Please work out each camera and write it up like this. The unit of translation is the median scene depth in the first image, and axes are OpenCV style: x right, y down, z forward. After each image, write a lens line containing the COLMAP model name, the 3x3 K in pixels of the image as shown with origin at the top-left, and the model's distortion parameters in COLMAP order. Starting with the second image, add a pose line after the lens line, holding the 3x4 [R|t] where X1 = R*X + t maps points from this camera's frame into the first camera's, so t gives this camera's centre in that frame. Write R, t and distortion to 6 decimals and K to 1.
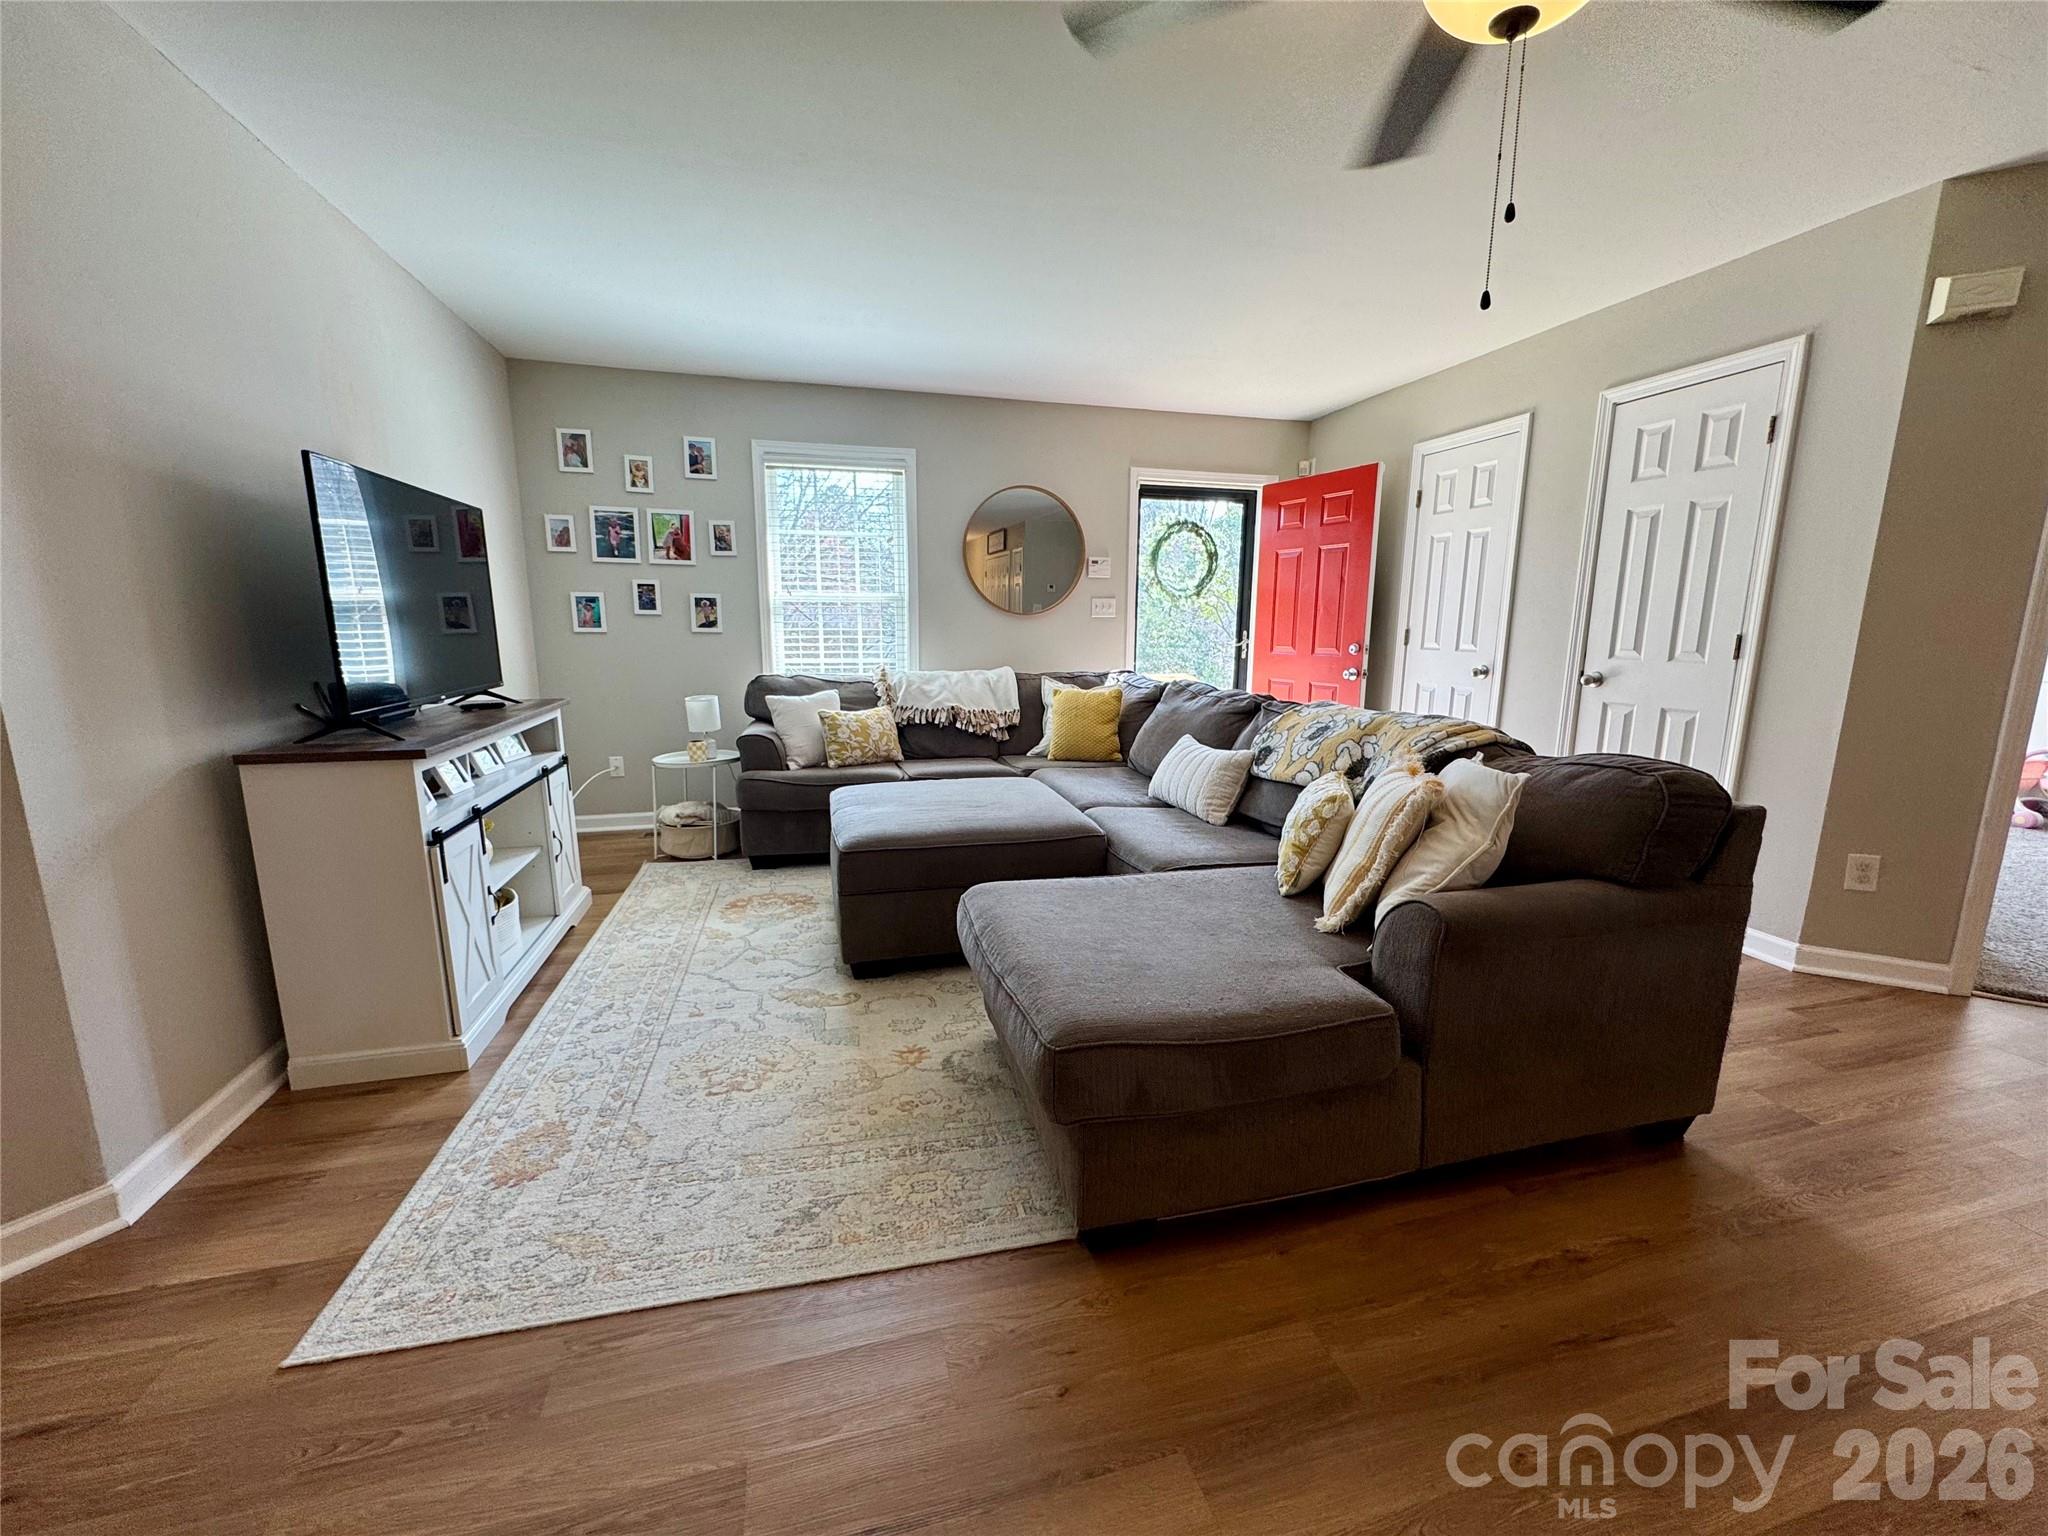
lens RADIAL K [[818.9, 0, 1023.8], [0, 818.9, 770.1], [0, 0, 1]] dist [-0.001215, 0.000066]
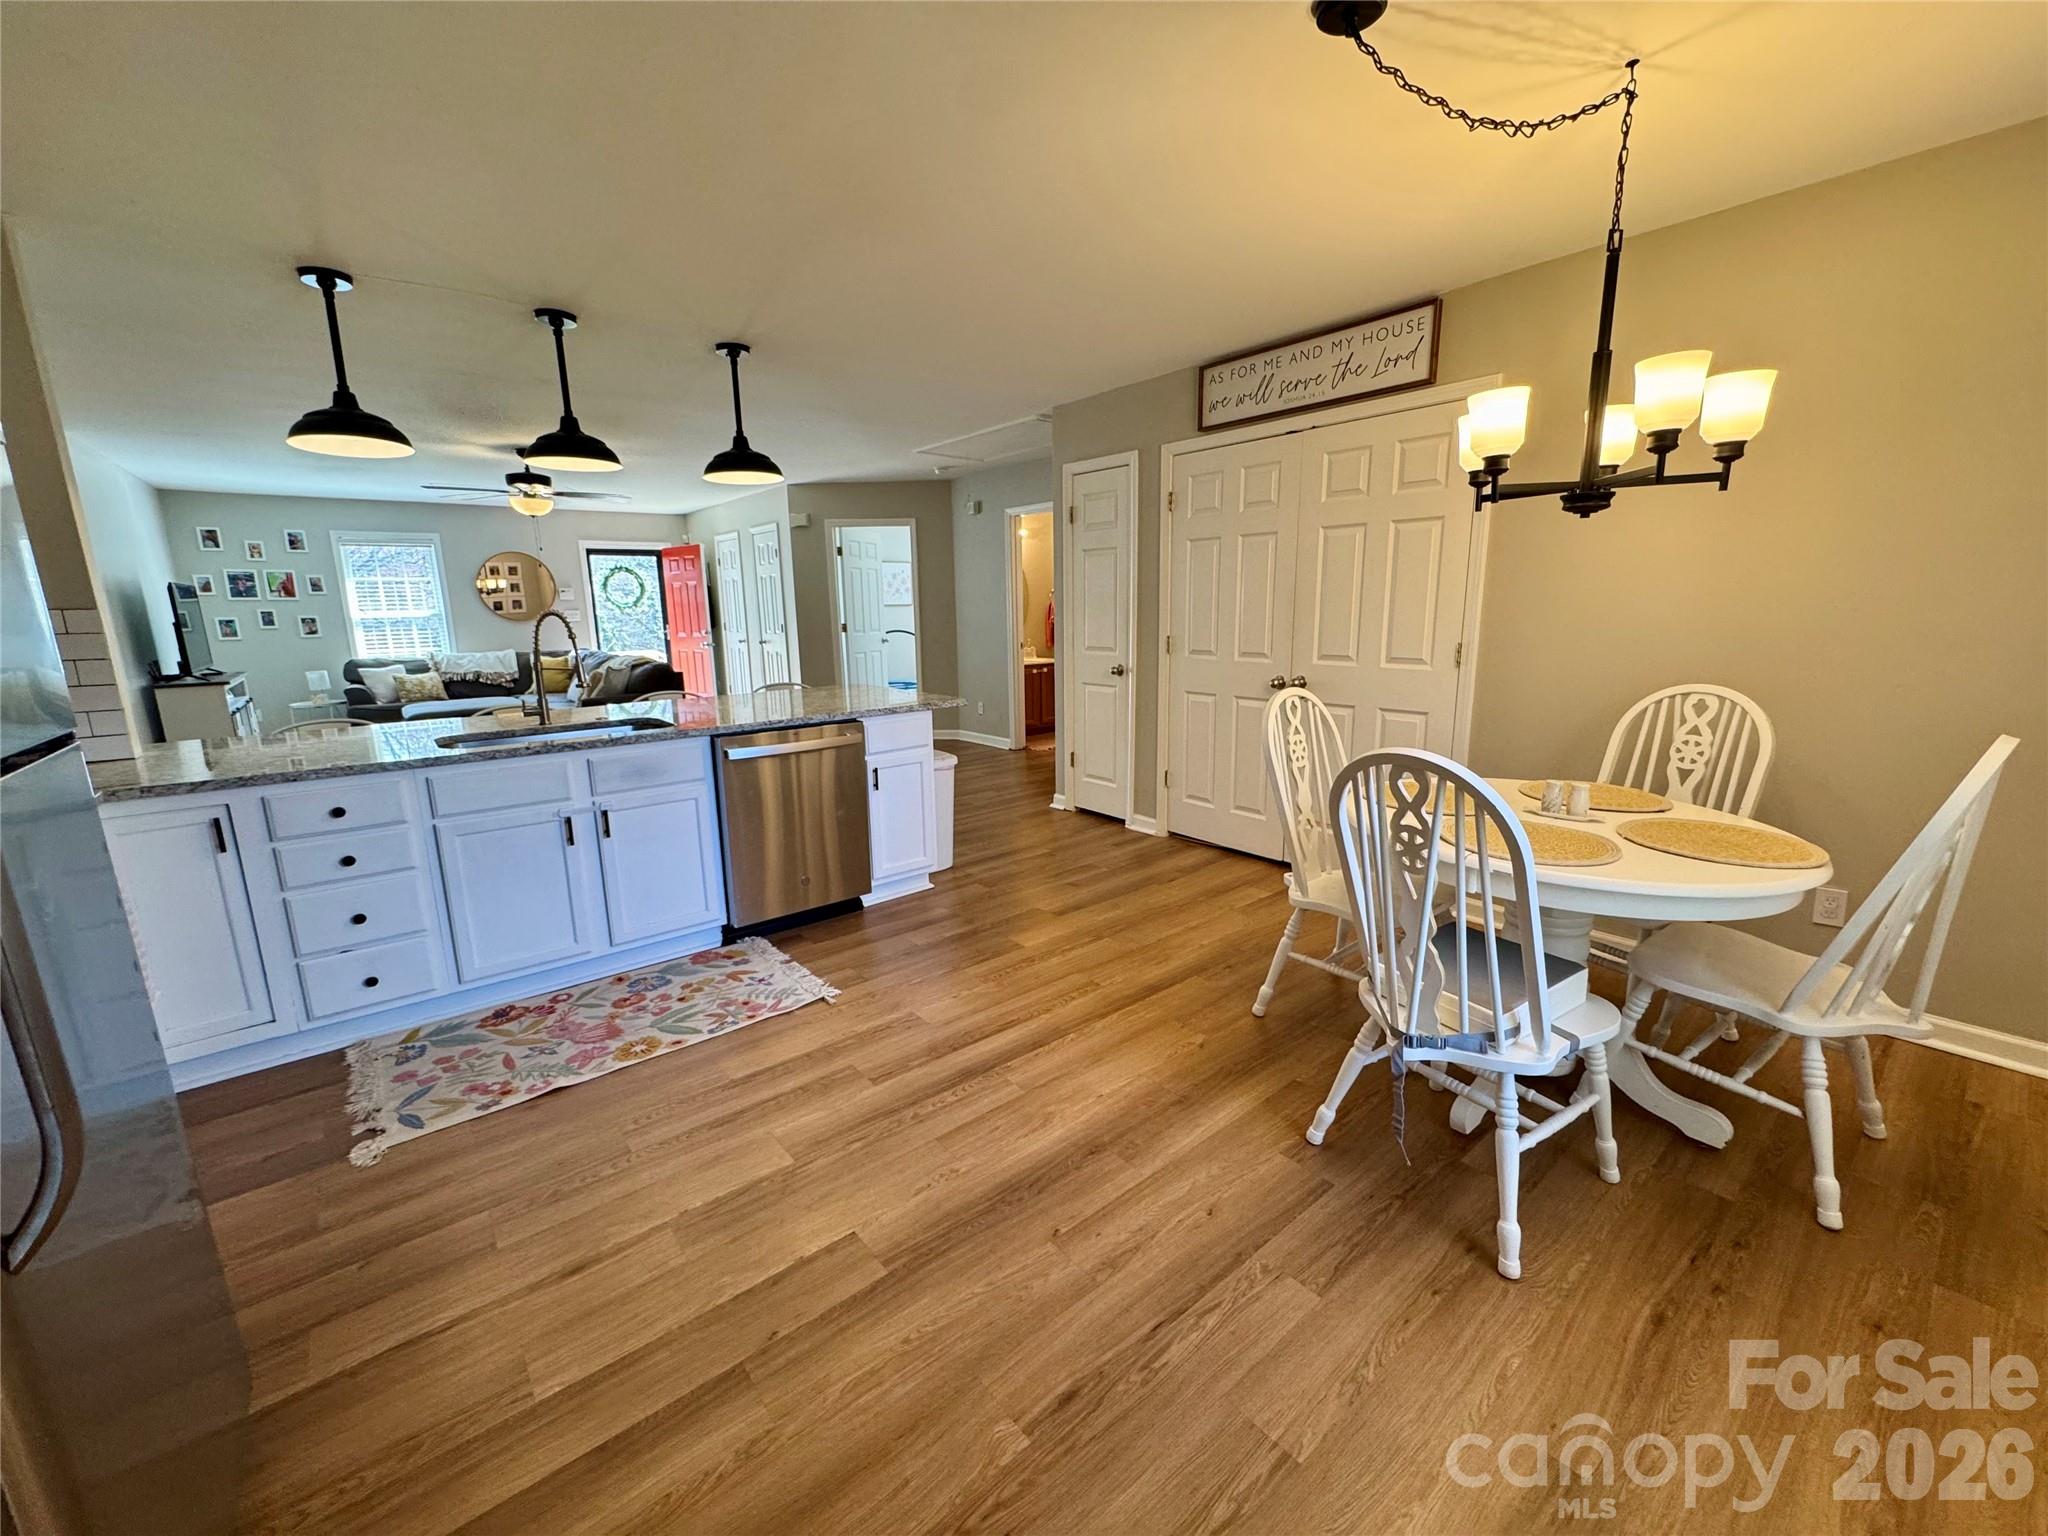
lens RADIAL K [[816.8, 0, 1022.9], [0, 816.8, 771.0], [0, 0, 1]] dist [-0.003431, 0.000722]
pose [[0.916149, -0.102267, 0.387572, 0.363484], [0.094461, 0.994757, 0.039192, 0.228580], [-0.389548, 0.000704, 0.921006, -1.426834]]
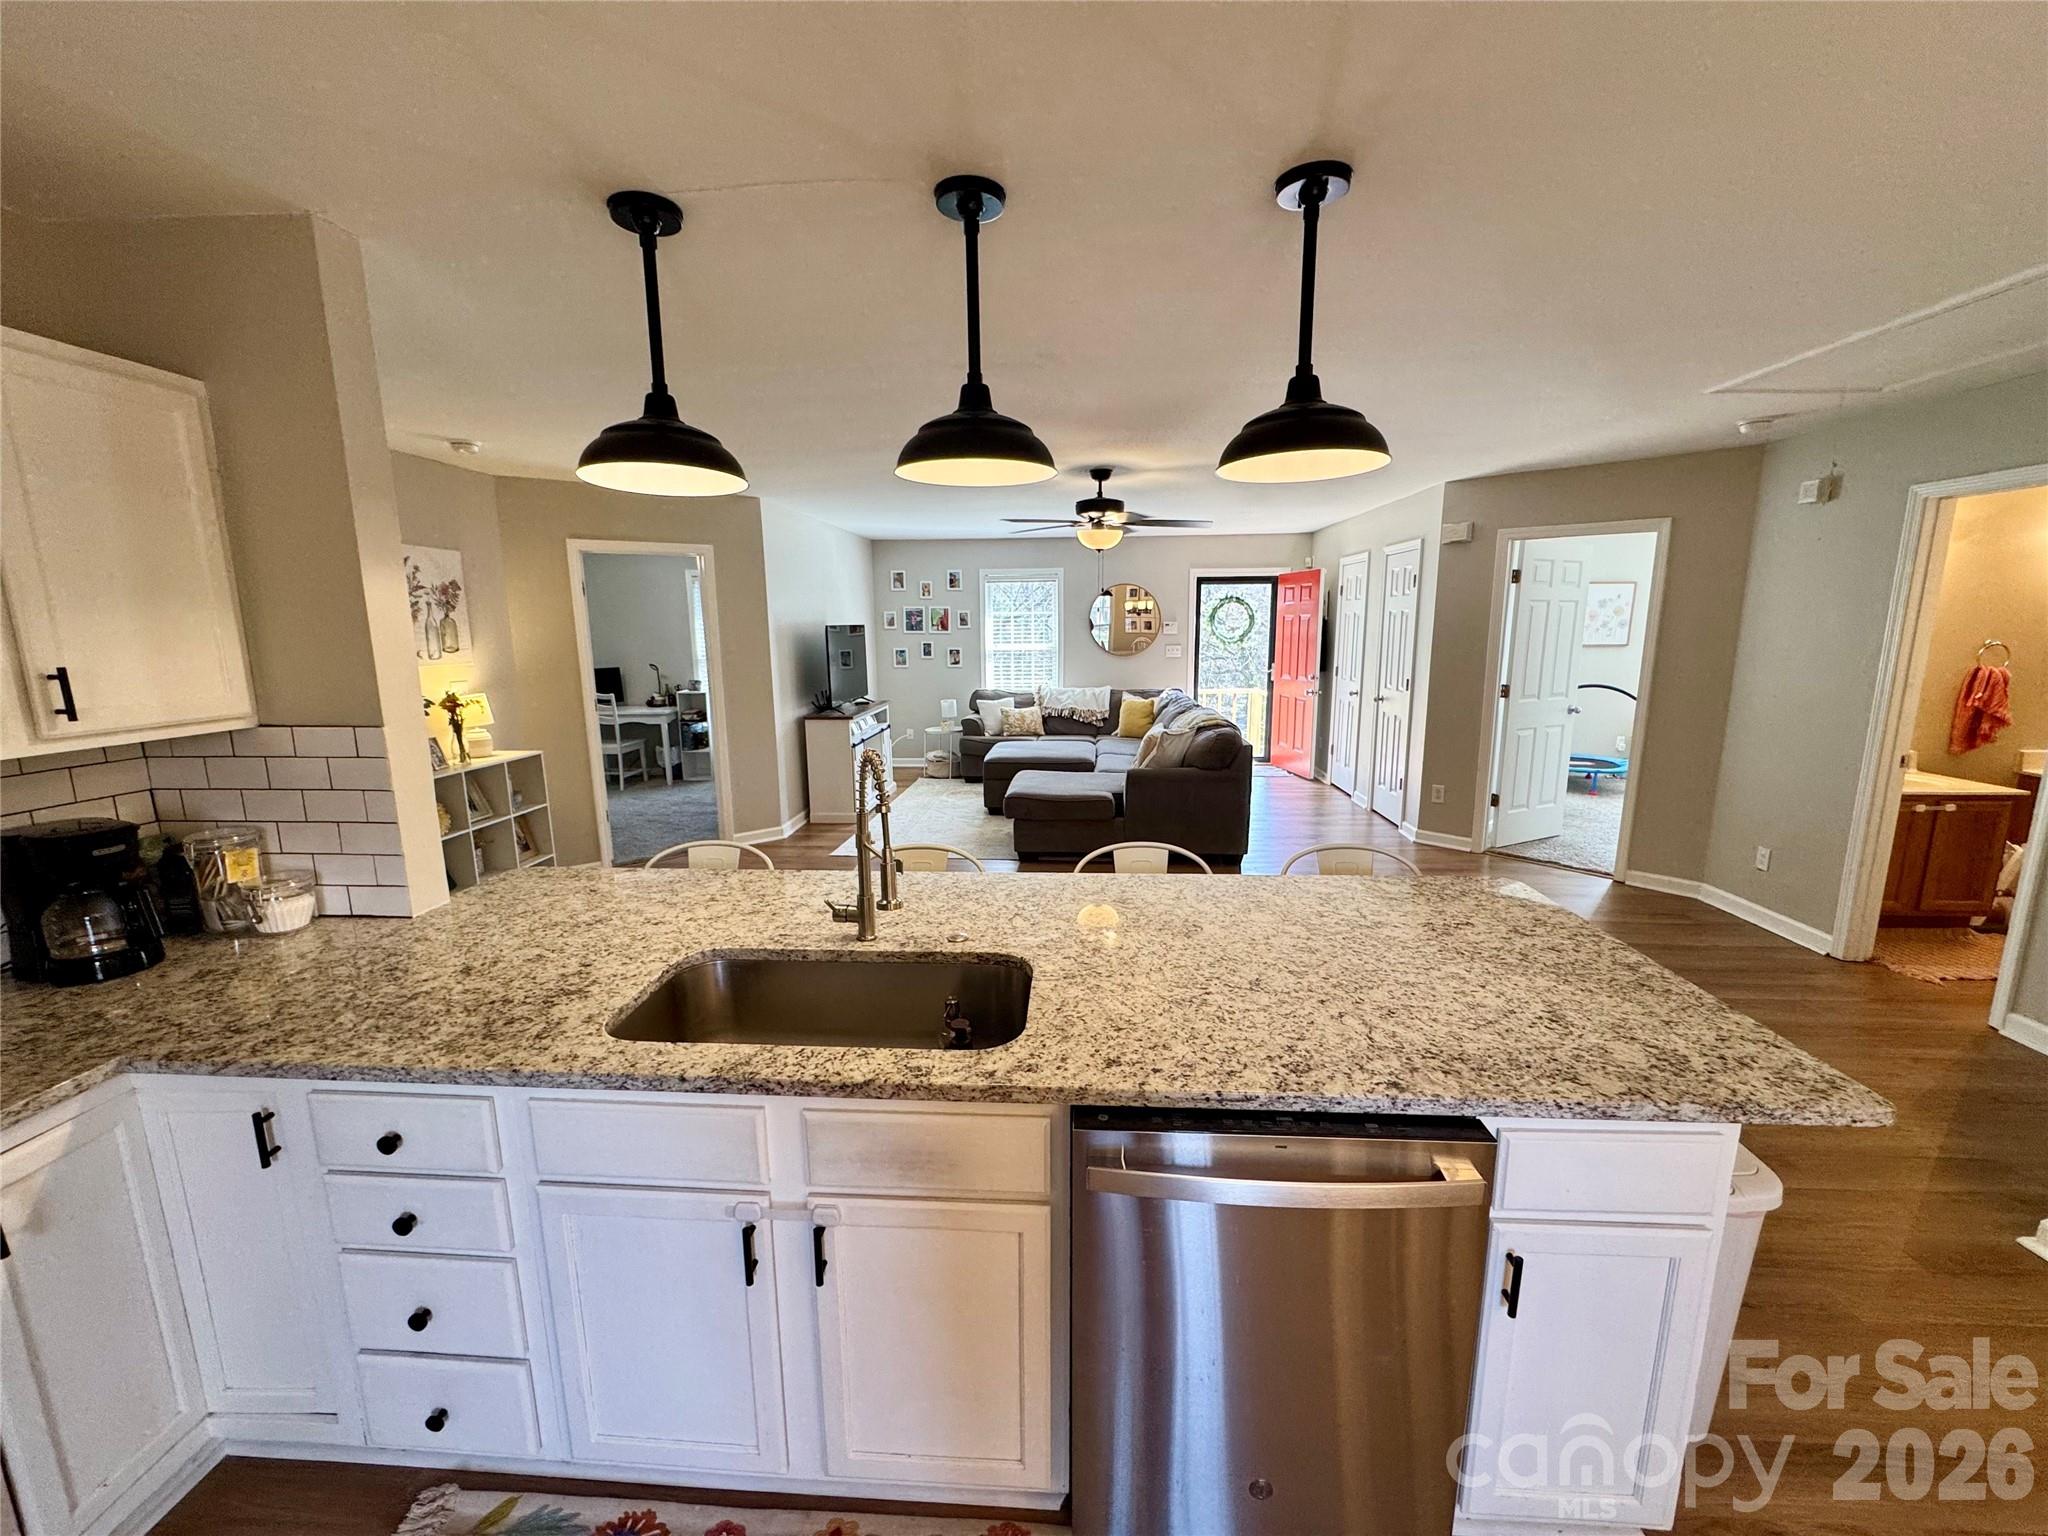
lens RADIAL K [[816.8, 0, 1022.9], [0, 816.8, 771.0], [0, 0, 1]] dist [-0.003431, 0.000722]
pose [[0.944108, 0.044878, -0.326566, 0.476211], [-0.045280, 0.998954, 0.006375, 0.068769], [0.326511, 0.008768, 0.945153, -0.904141]]
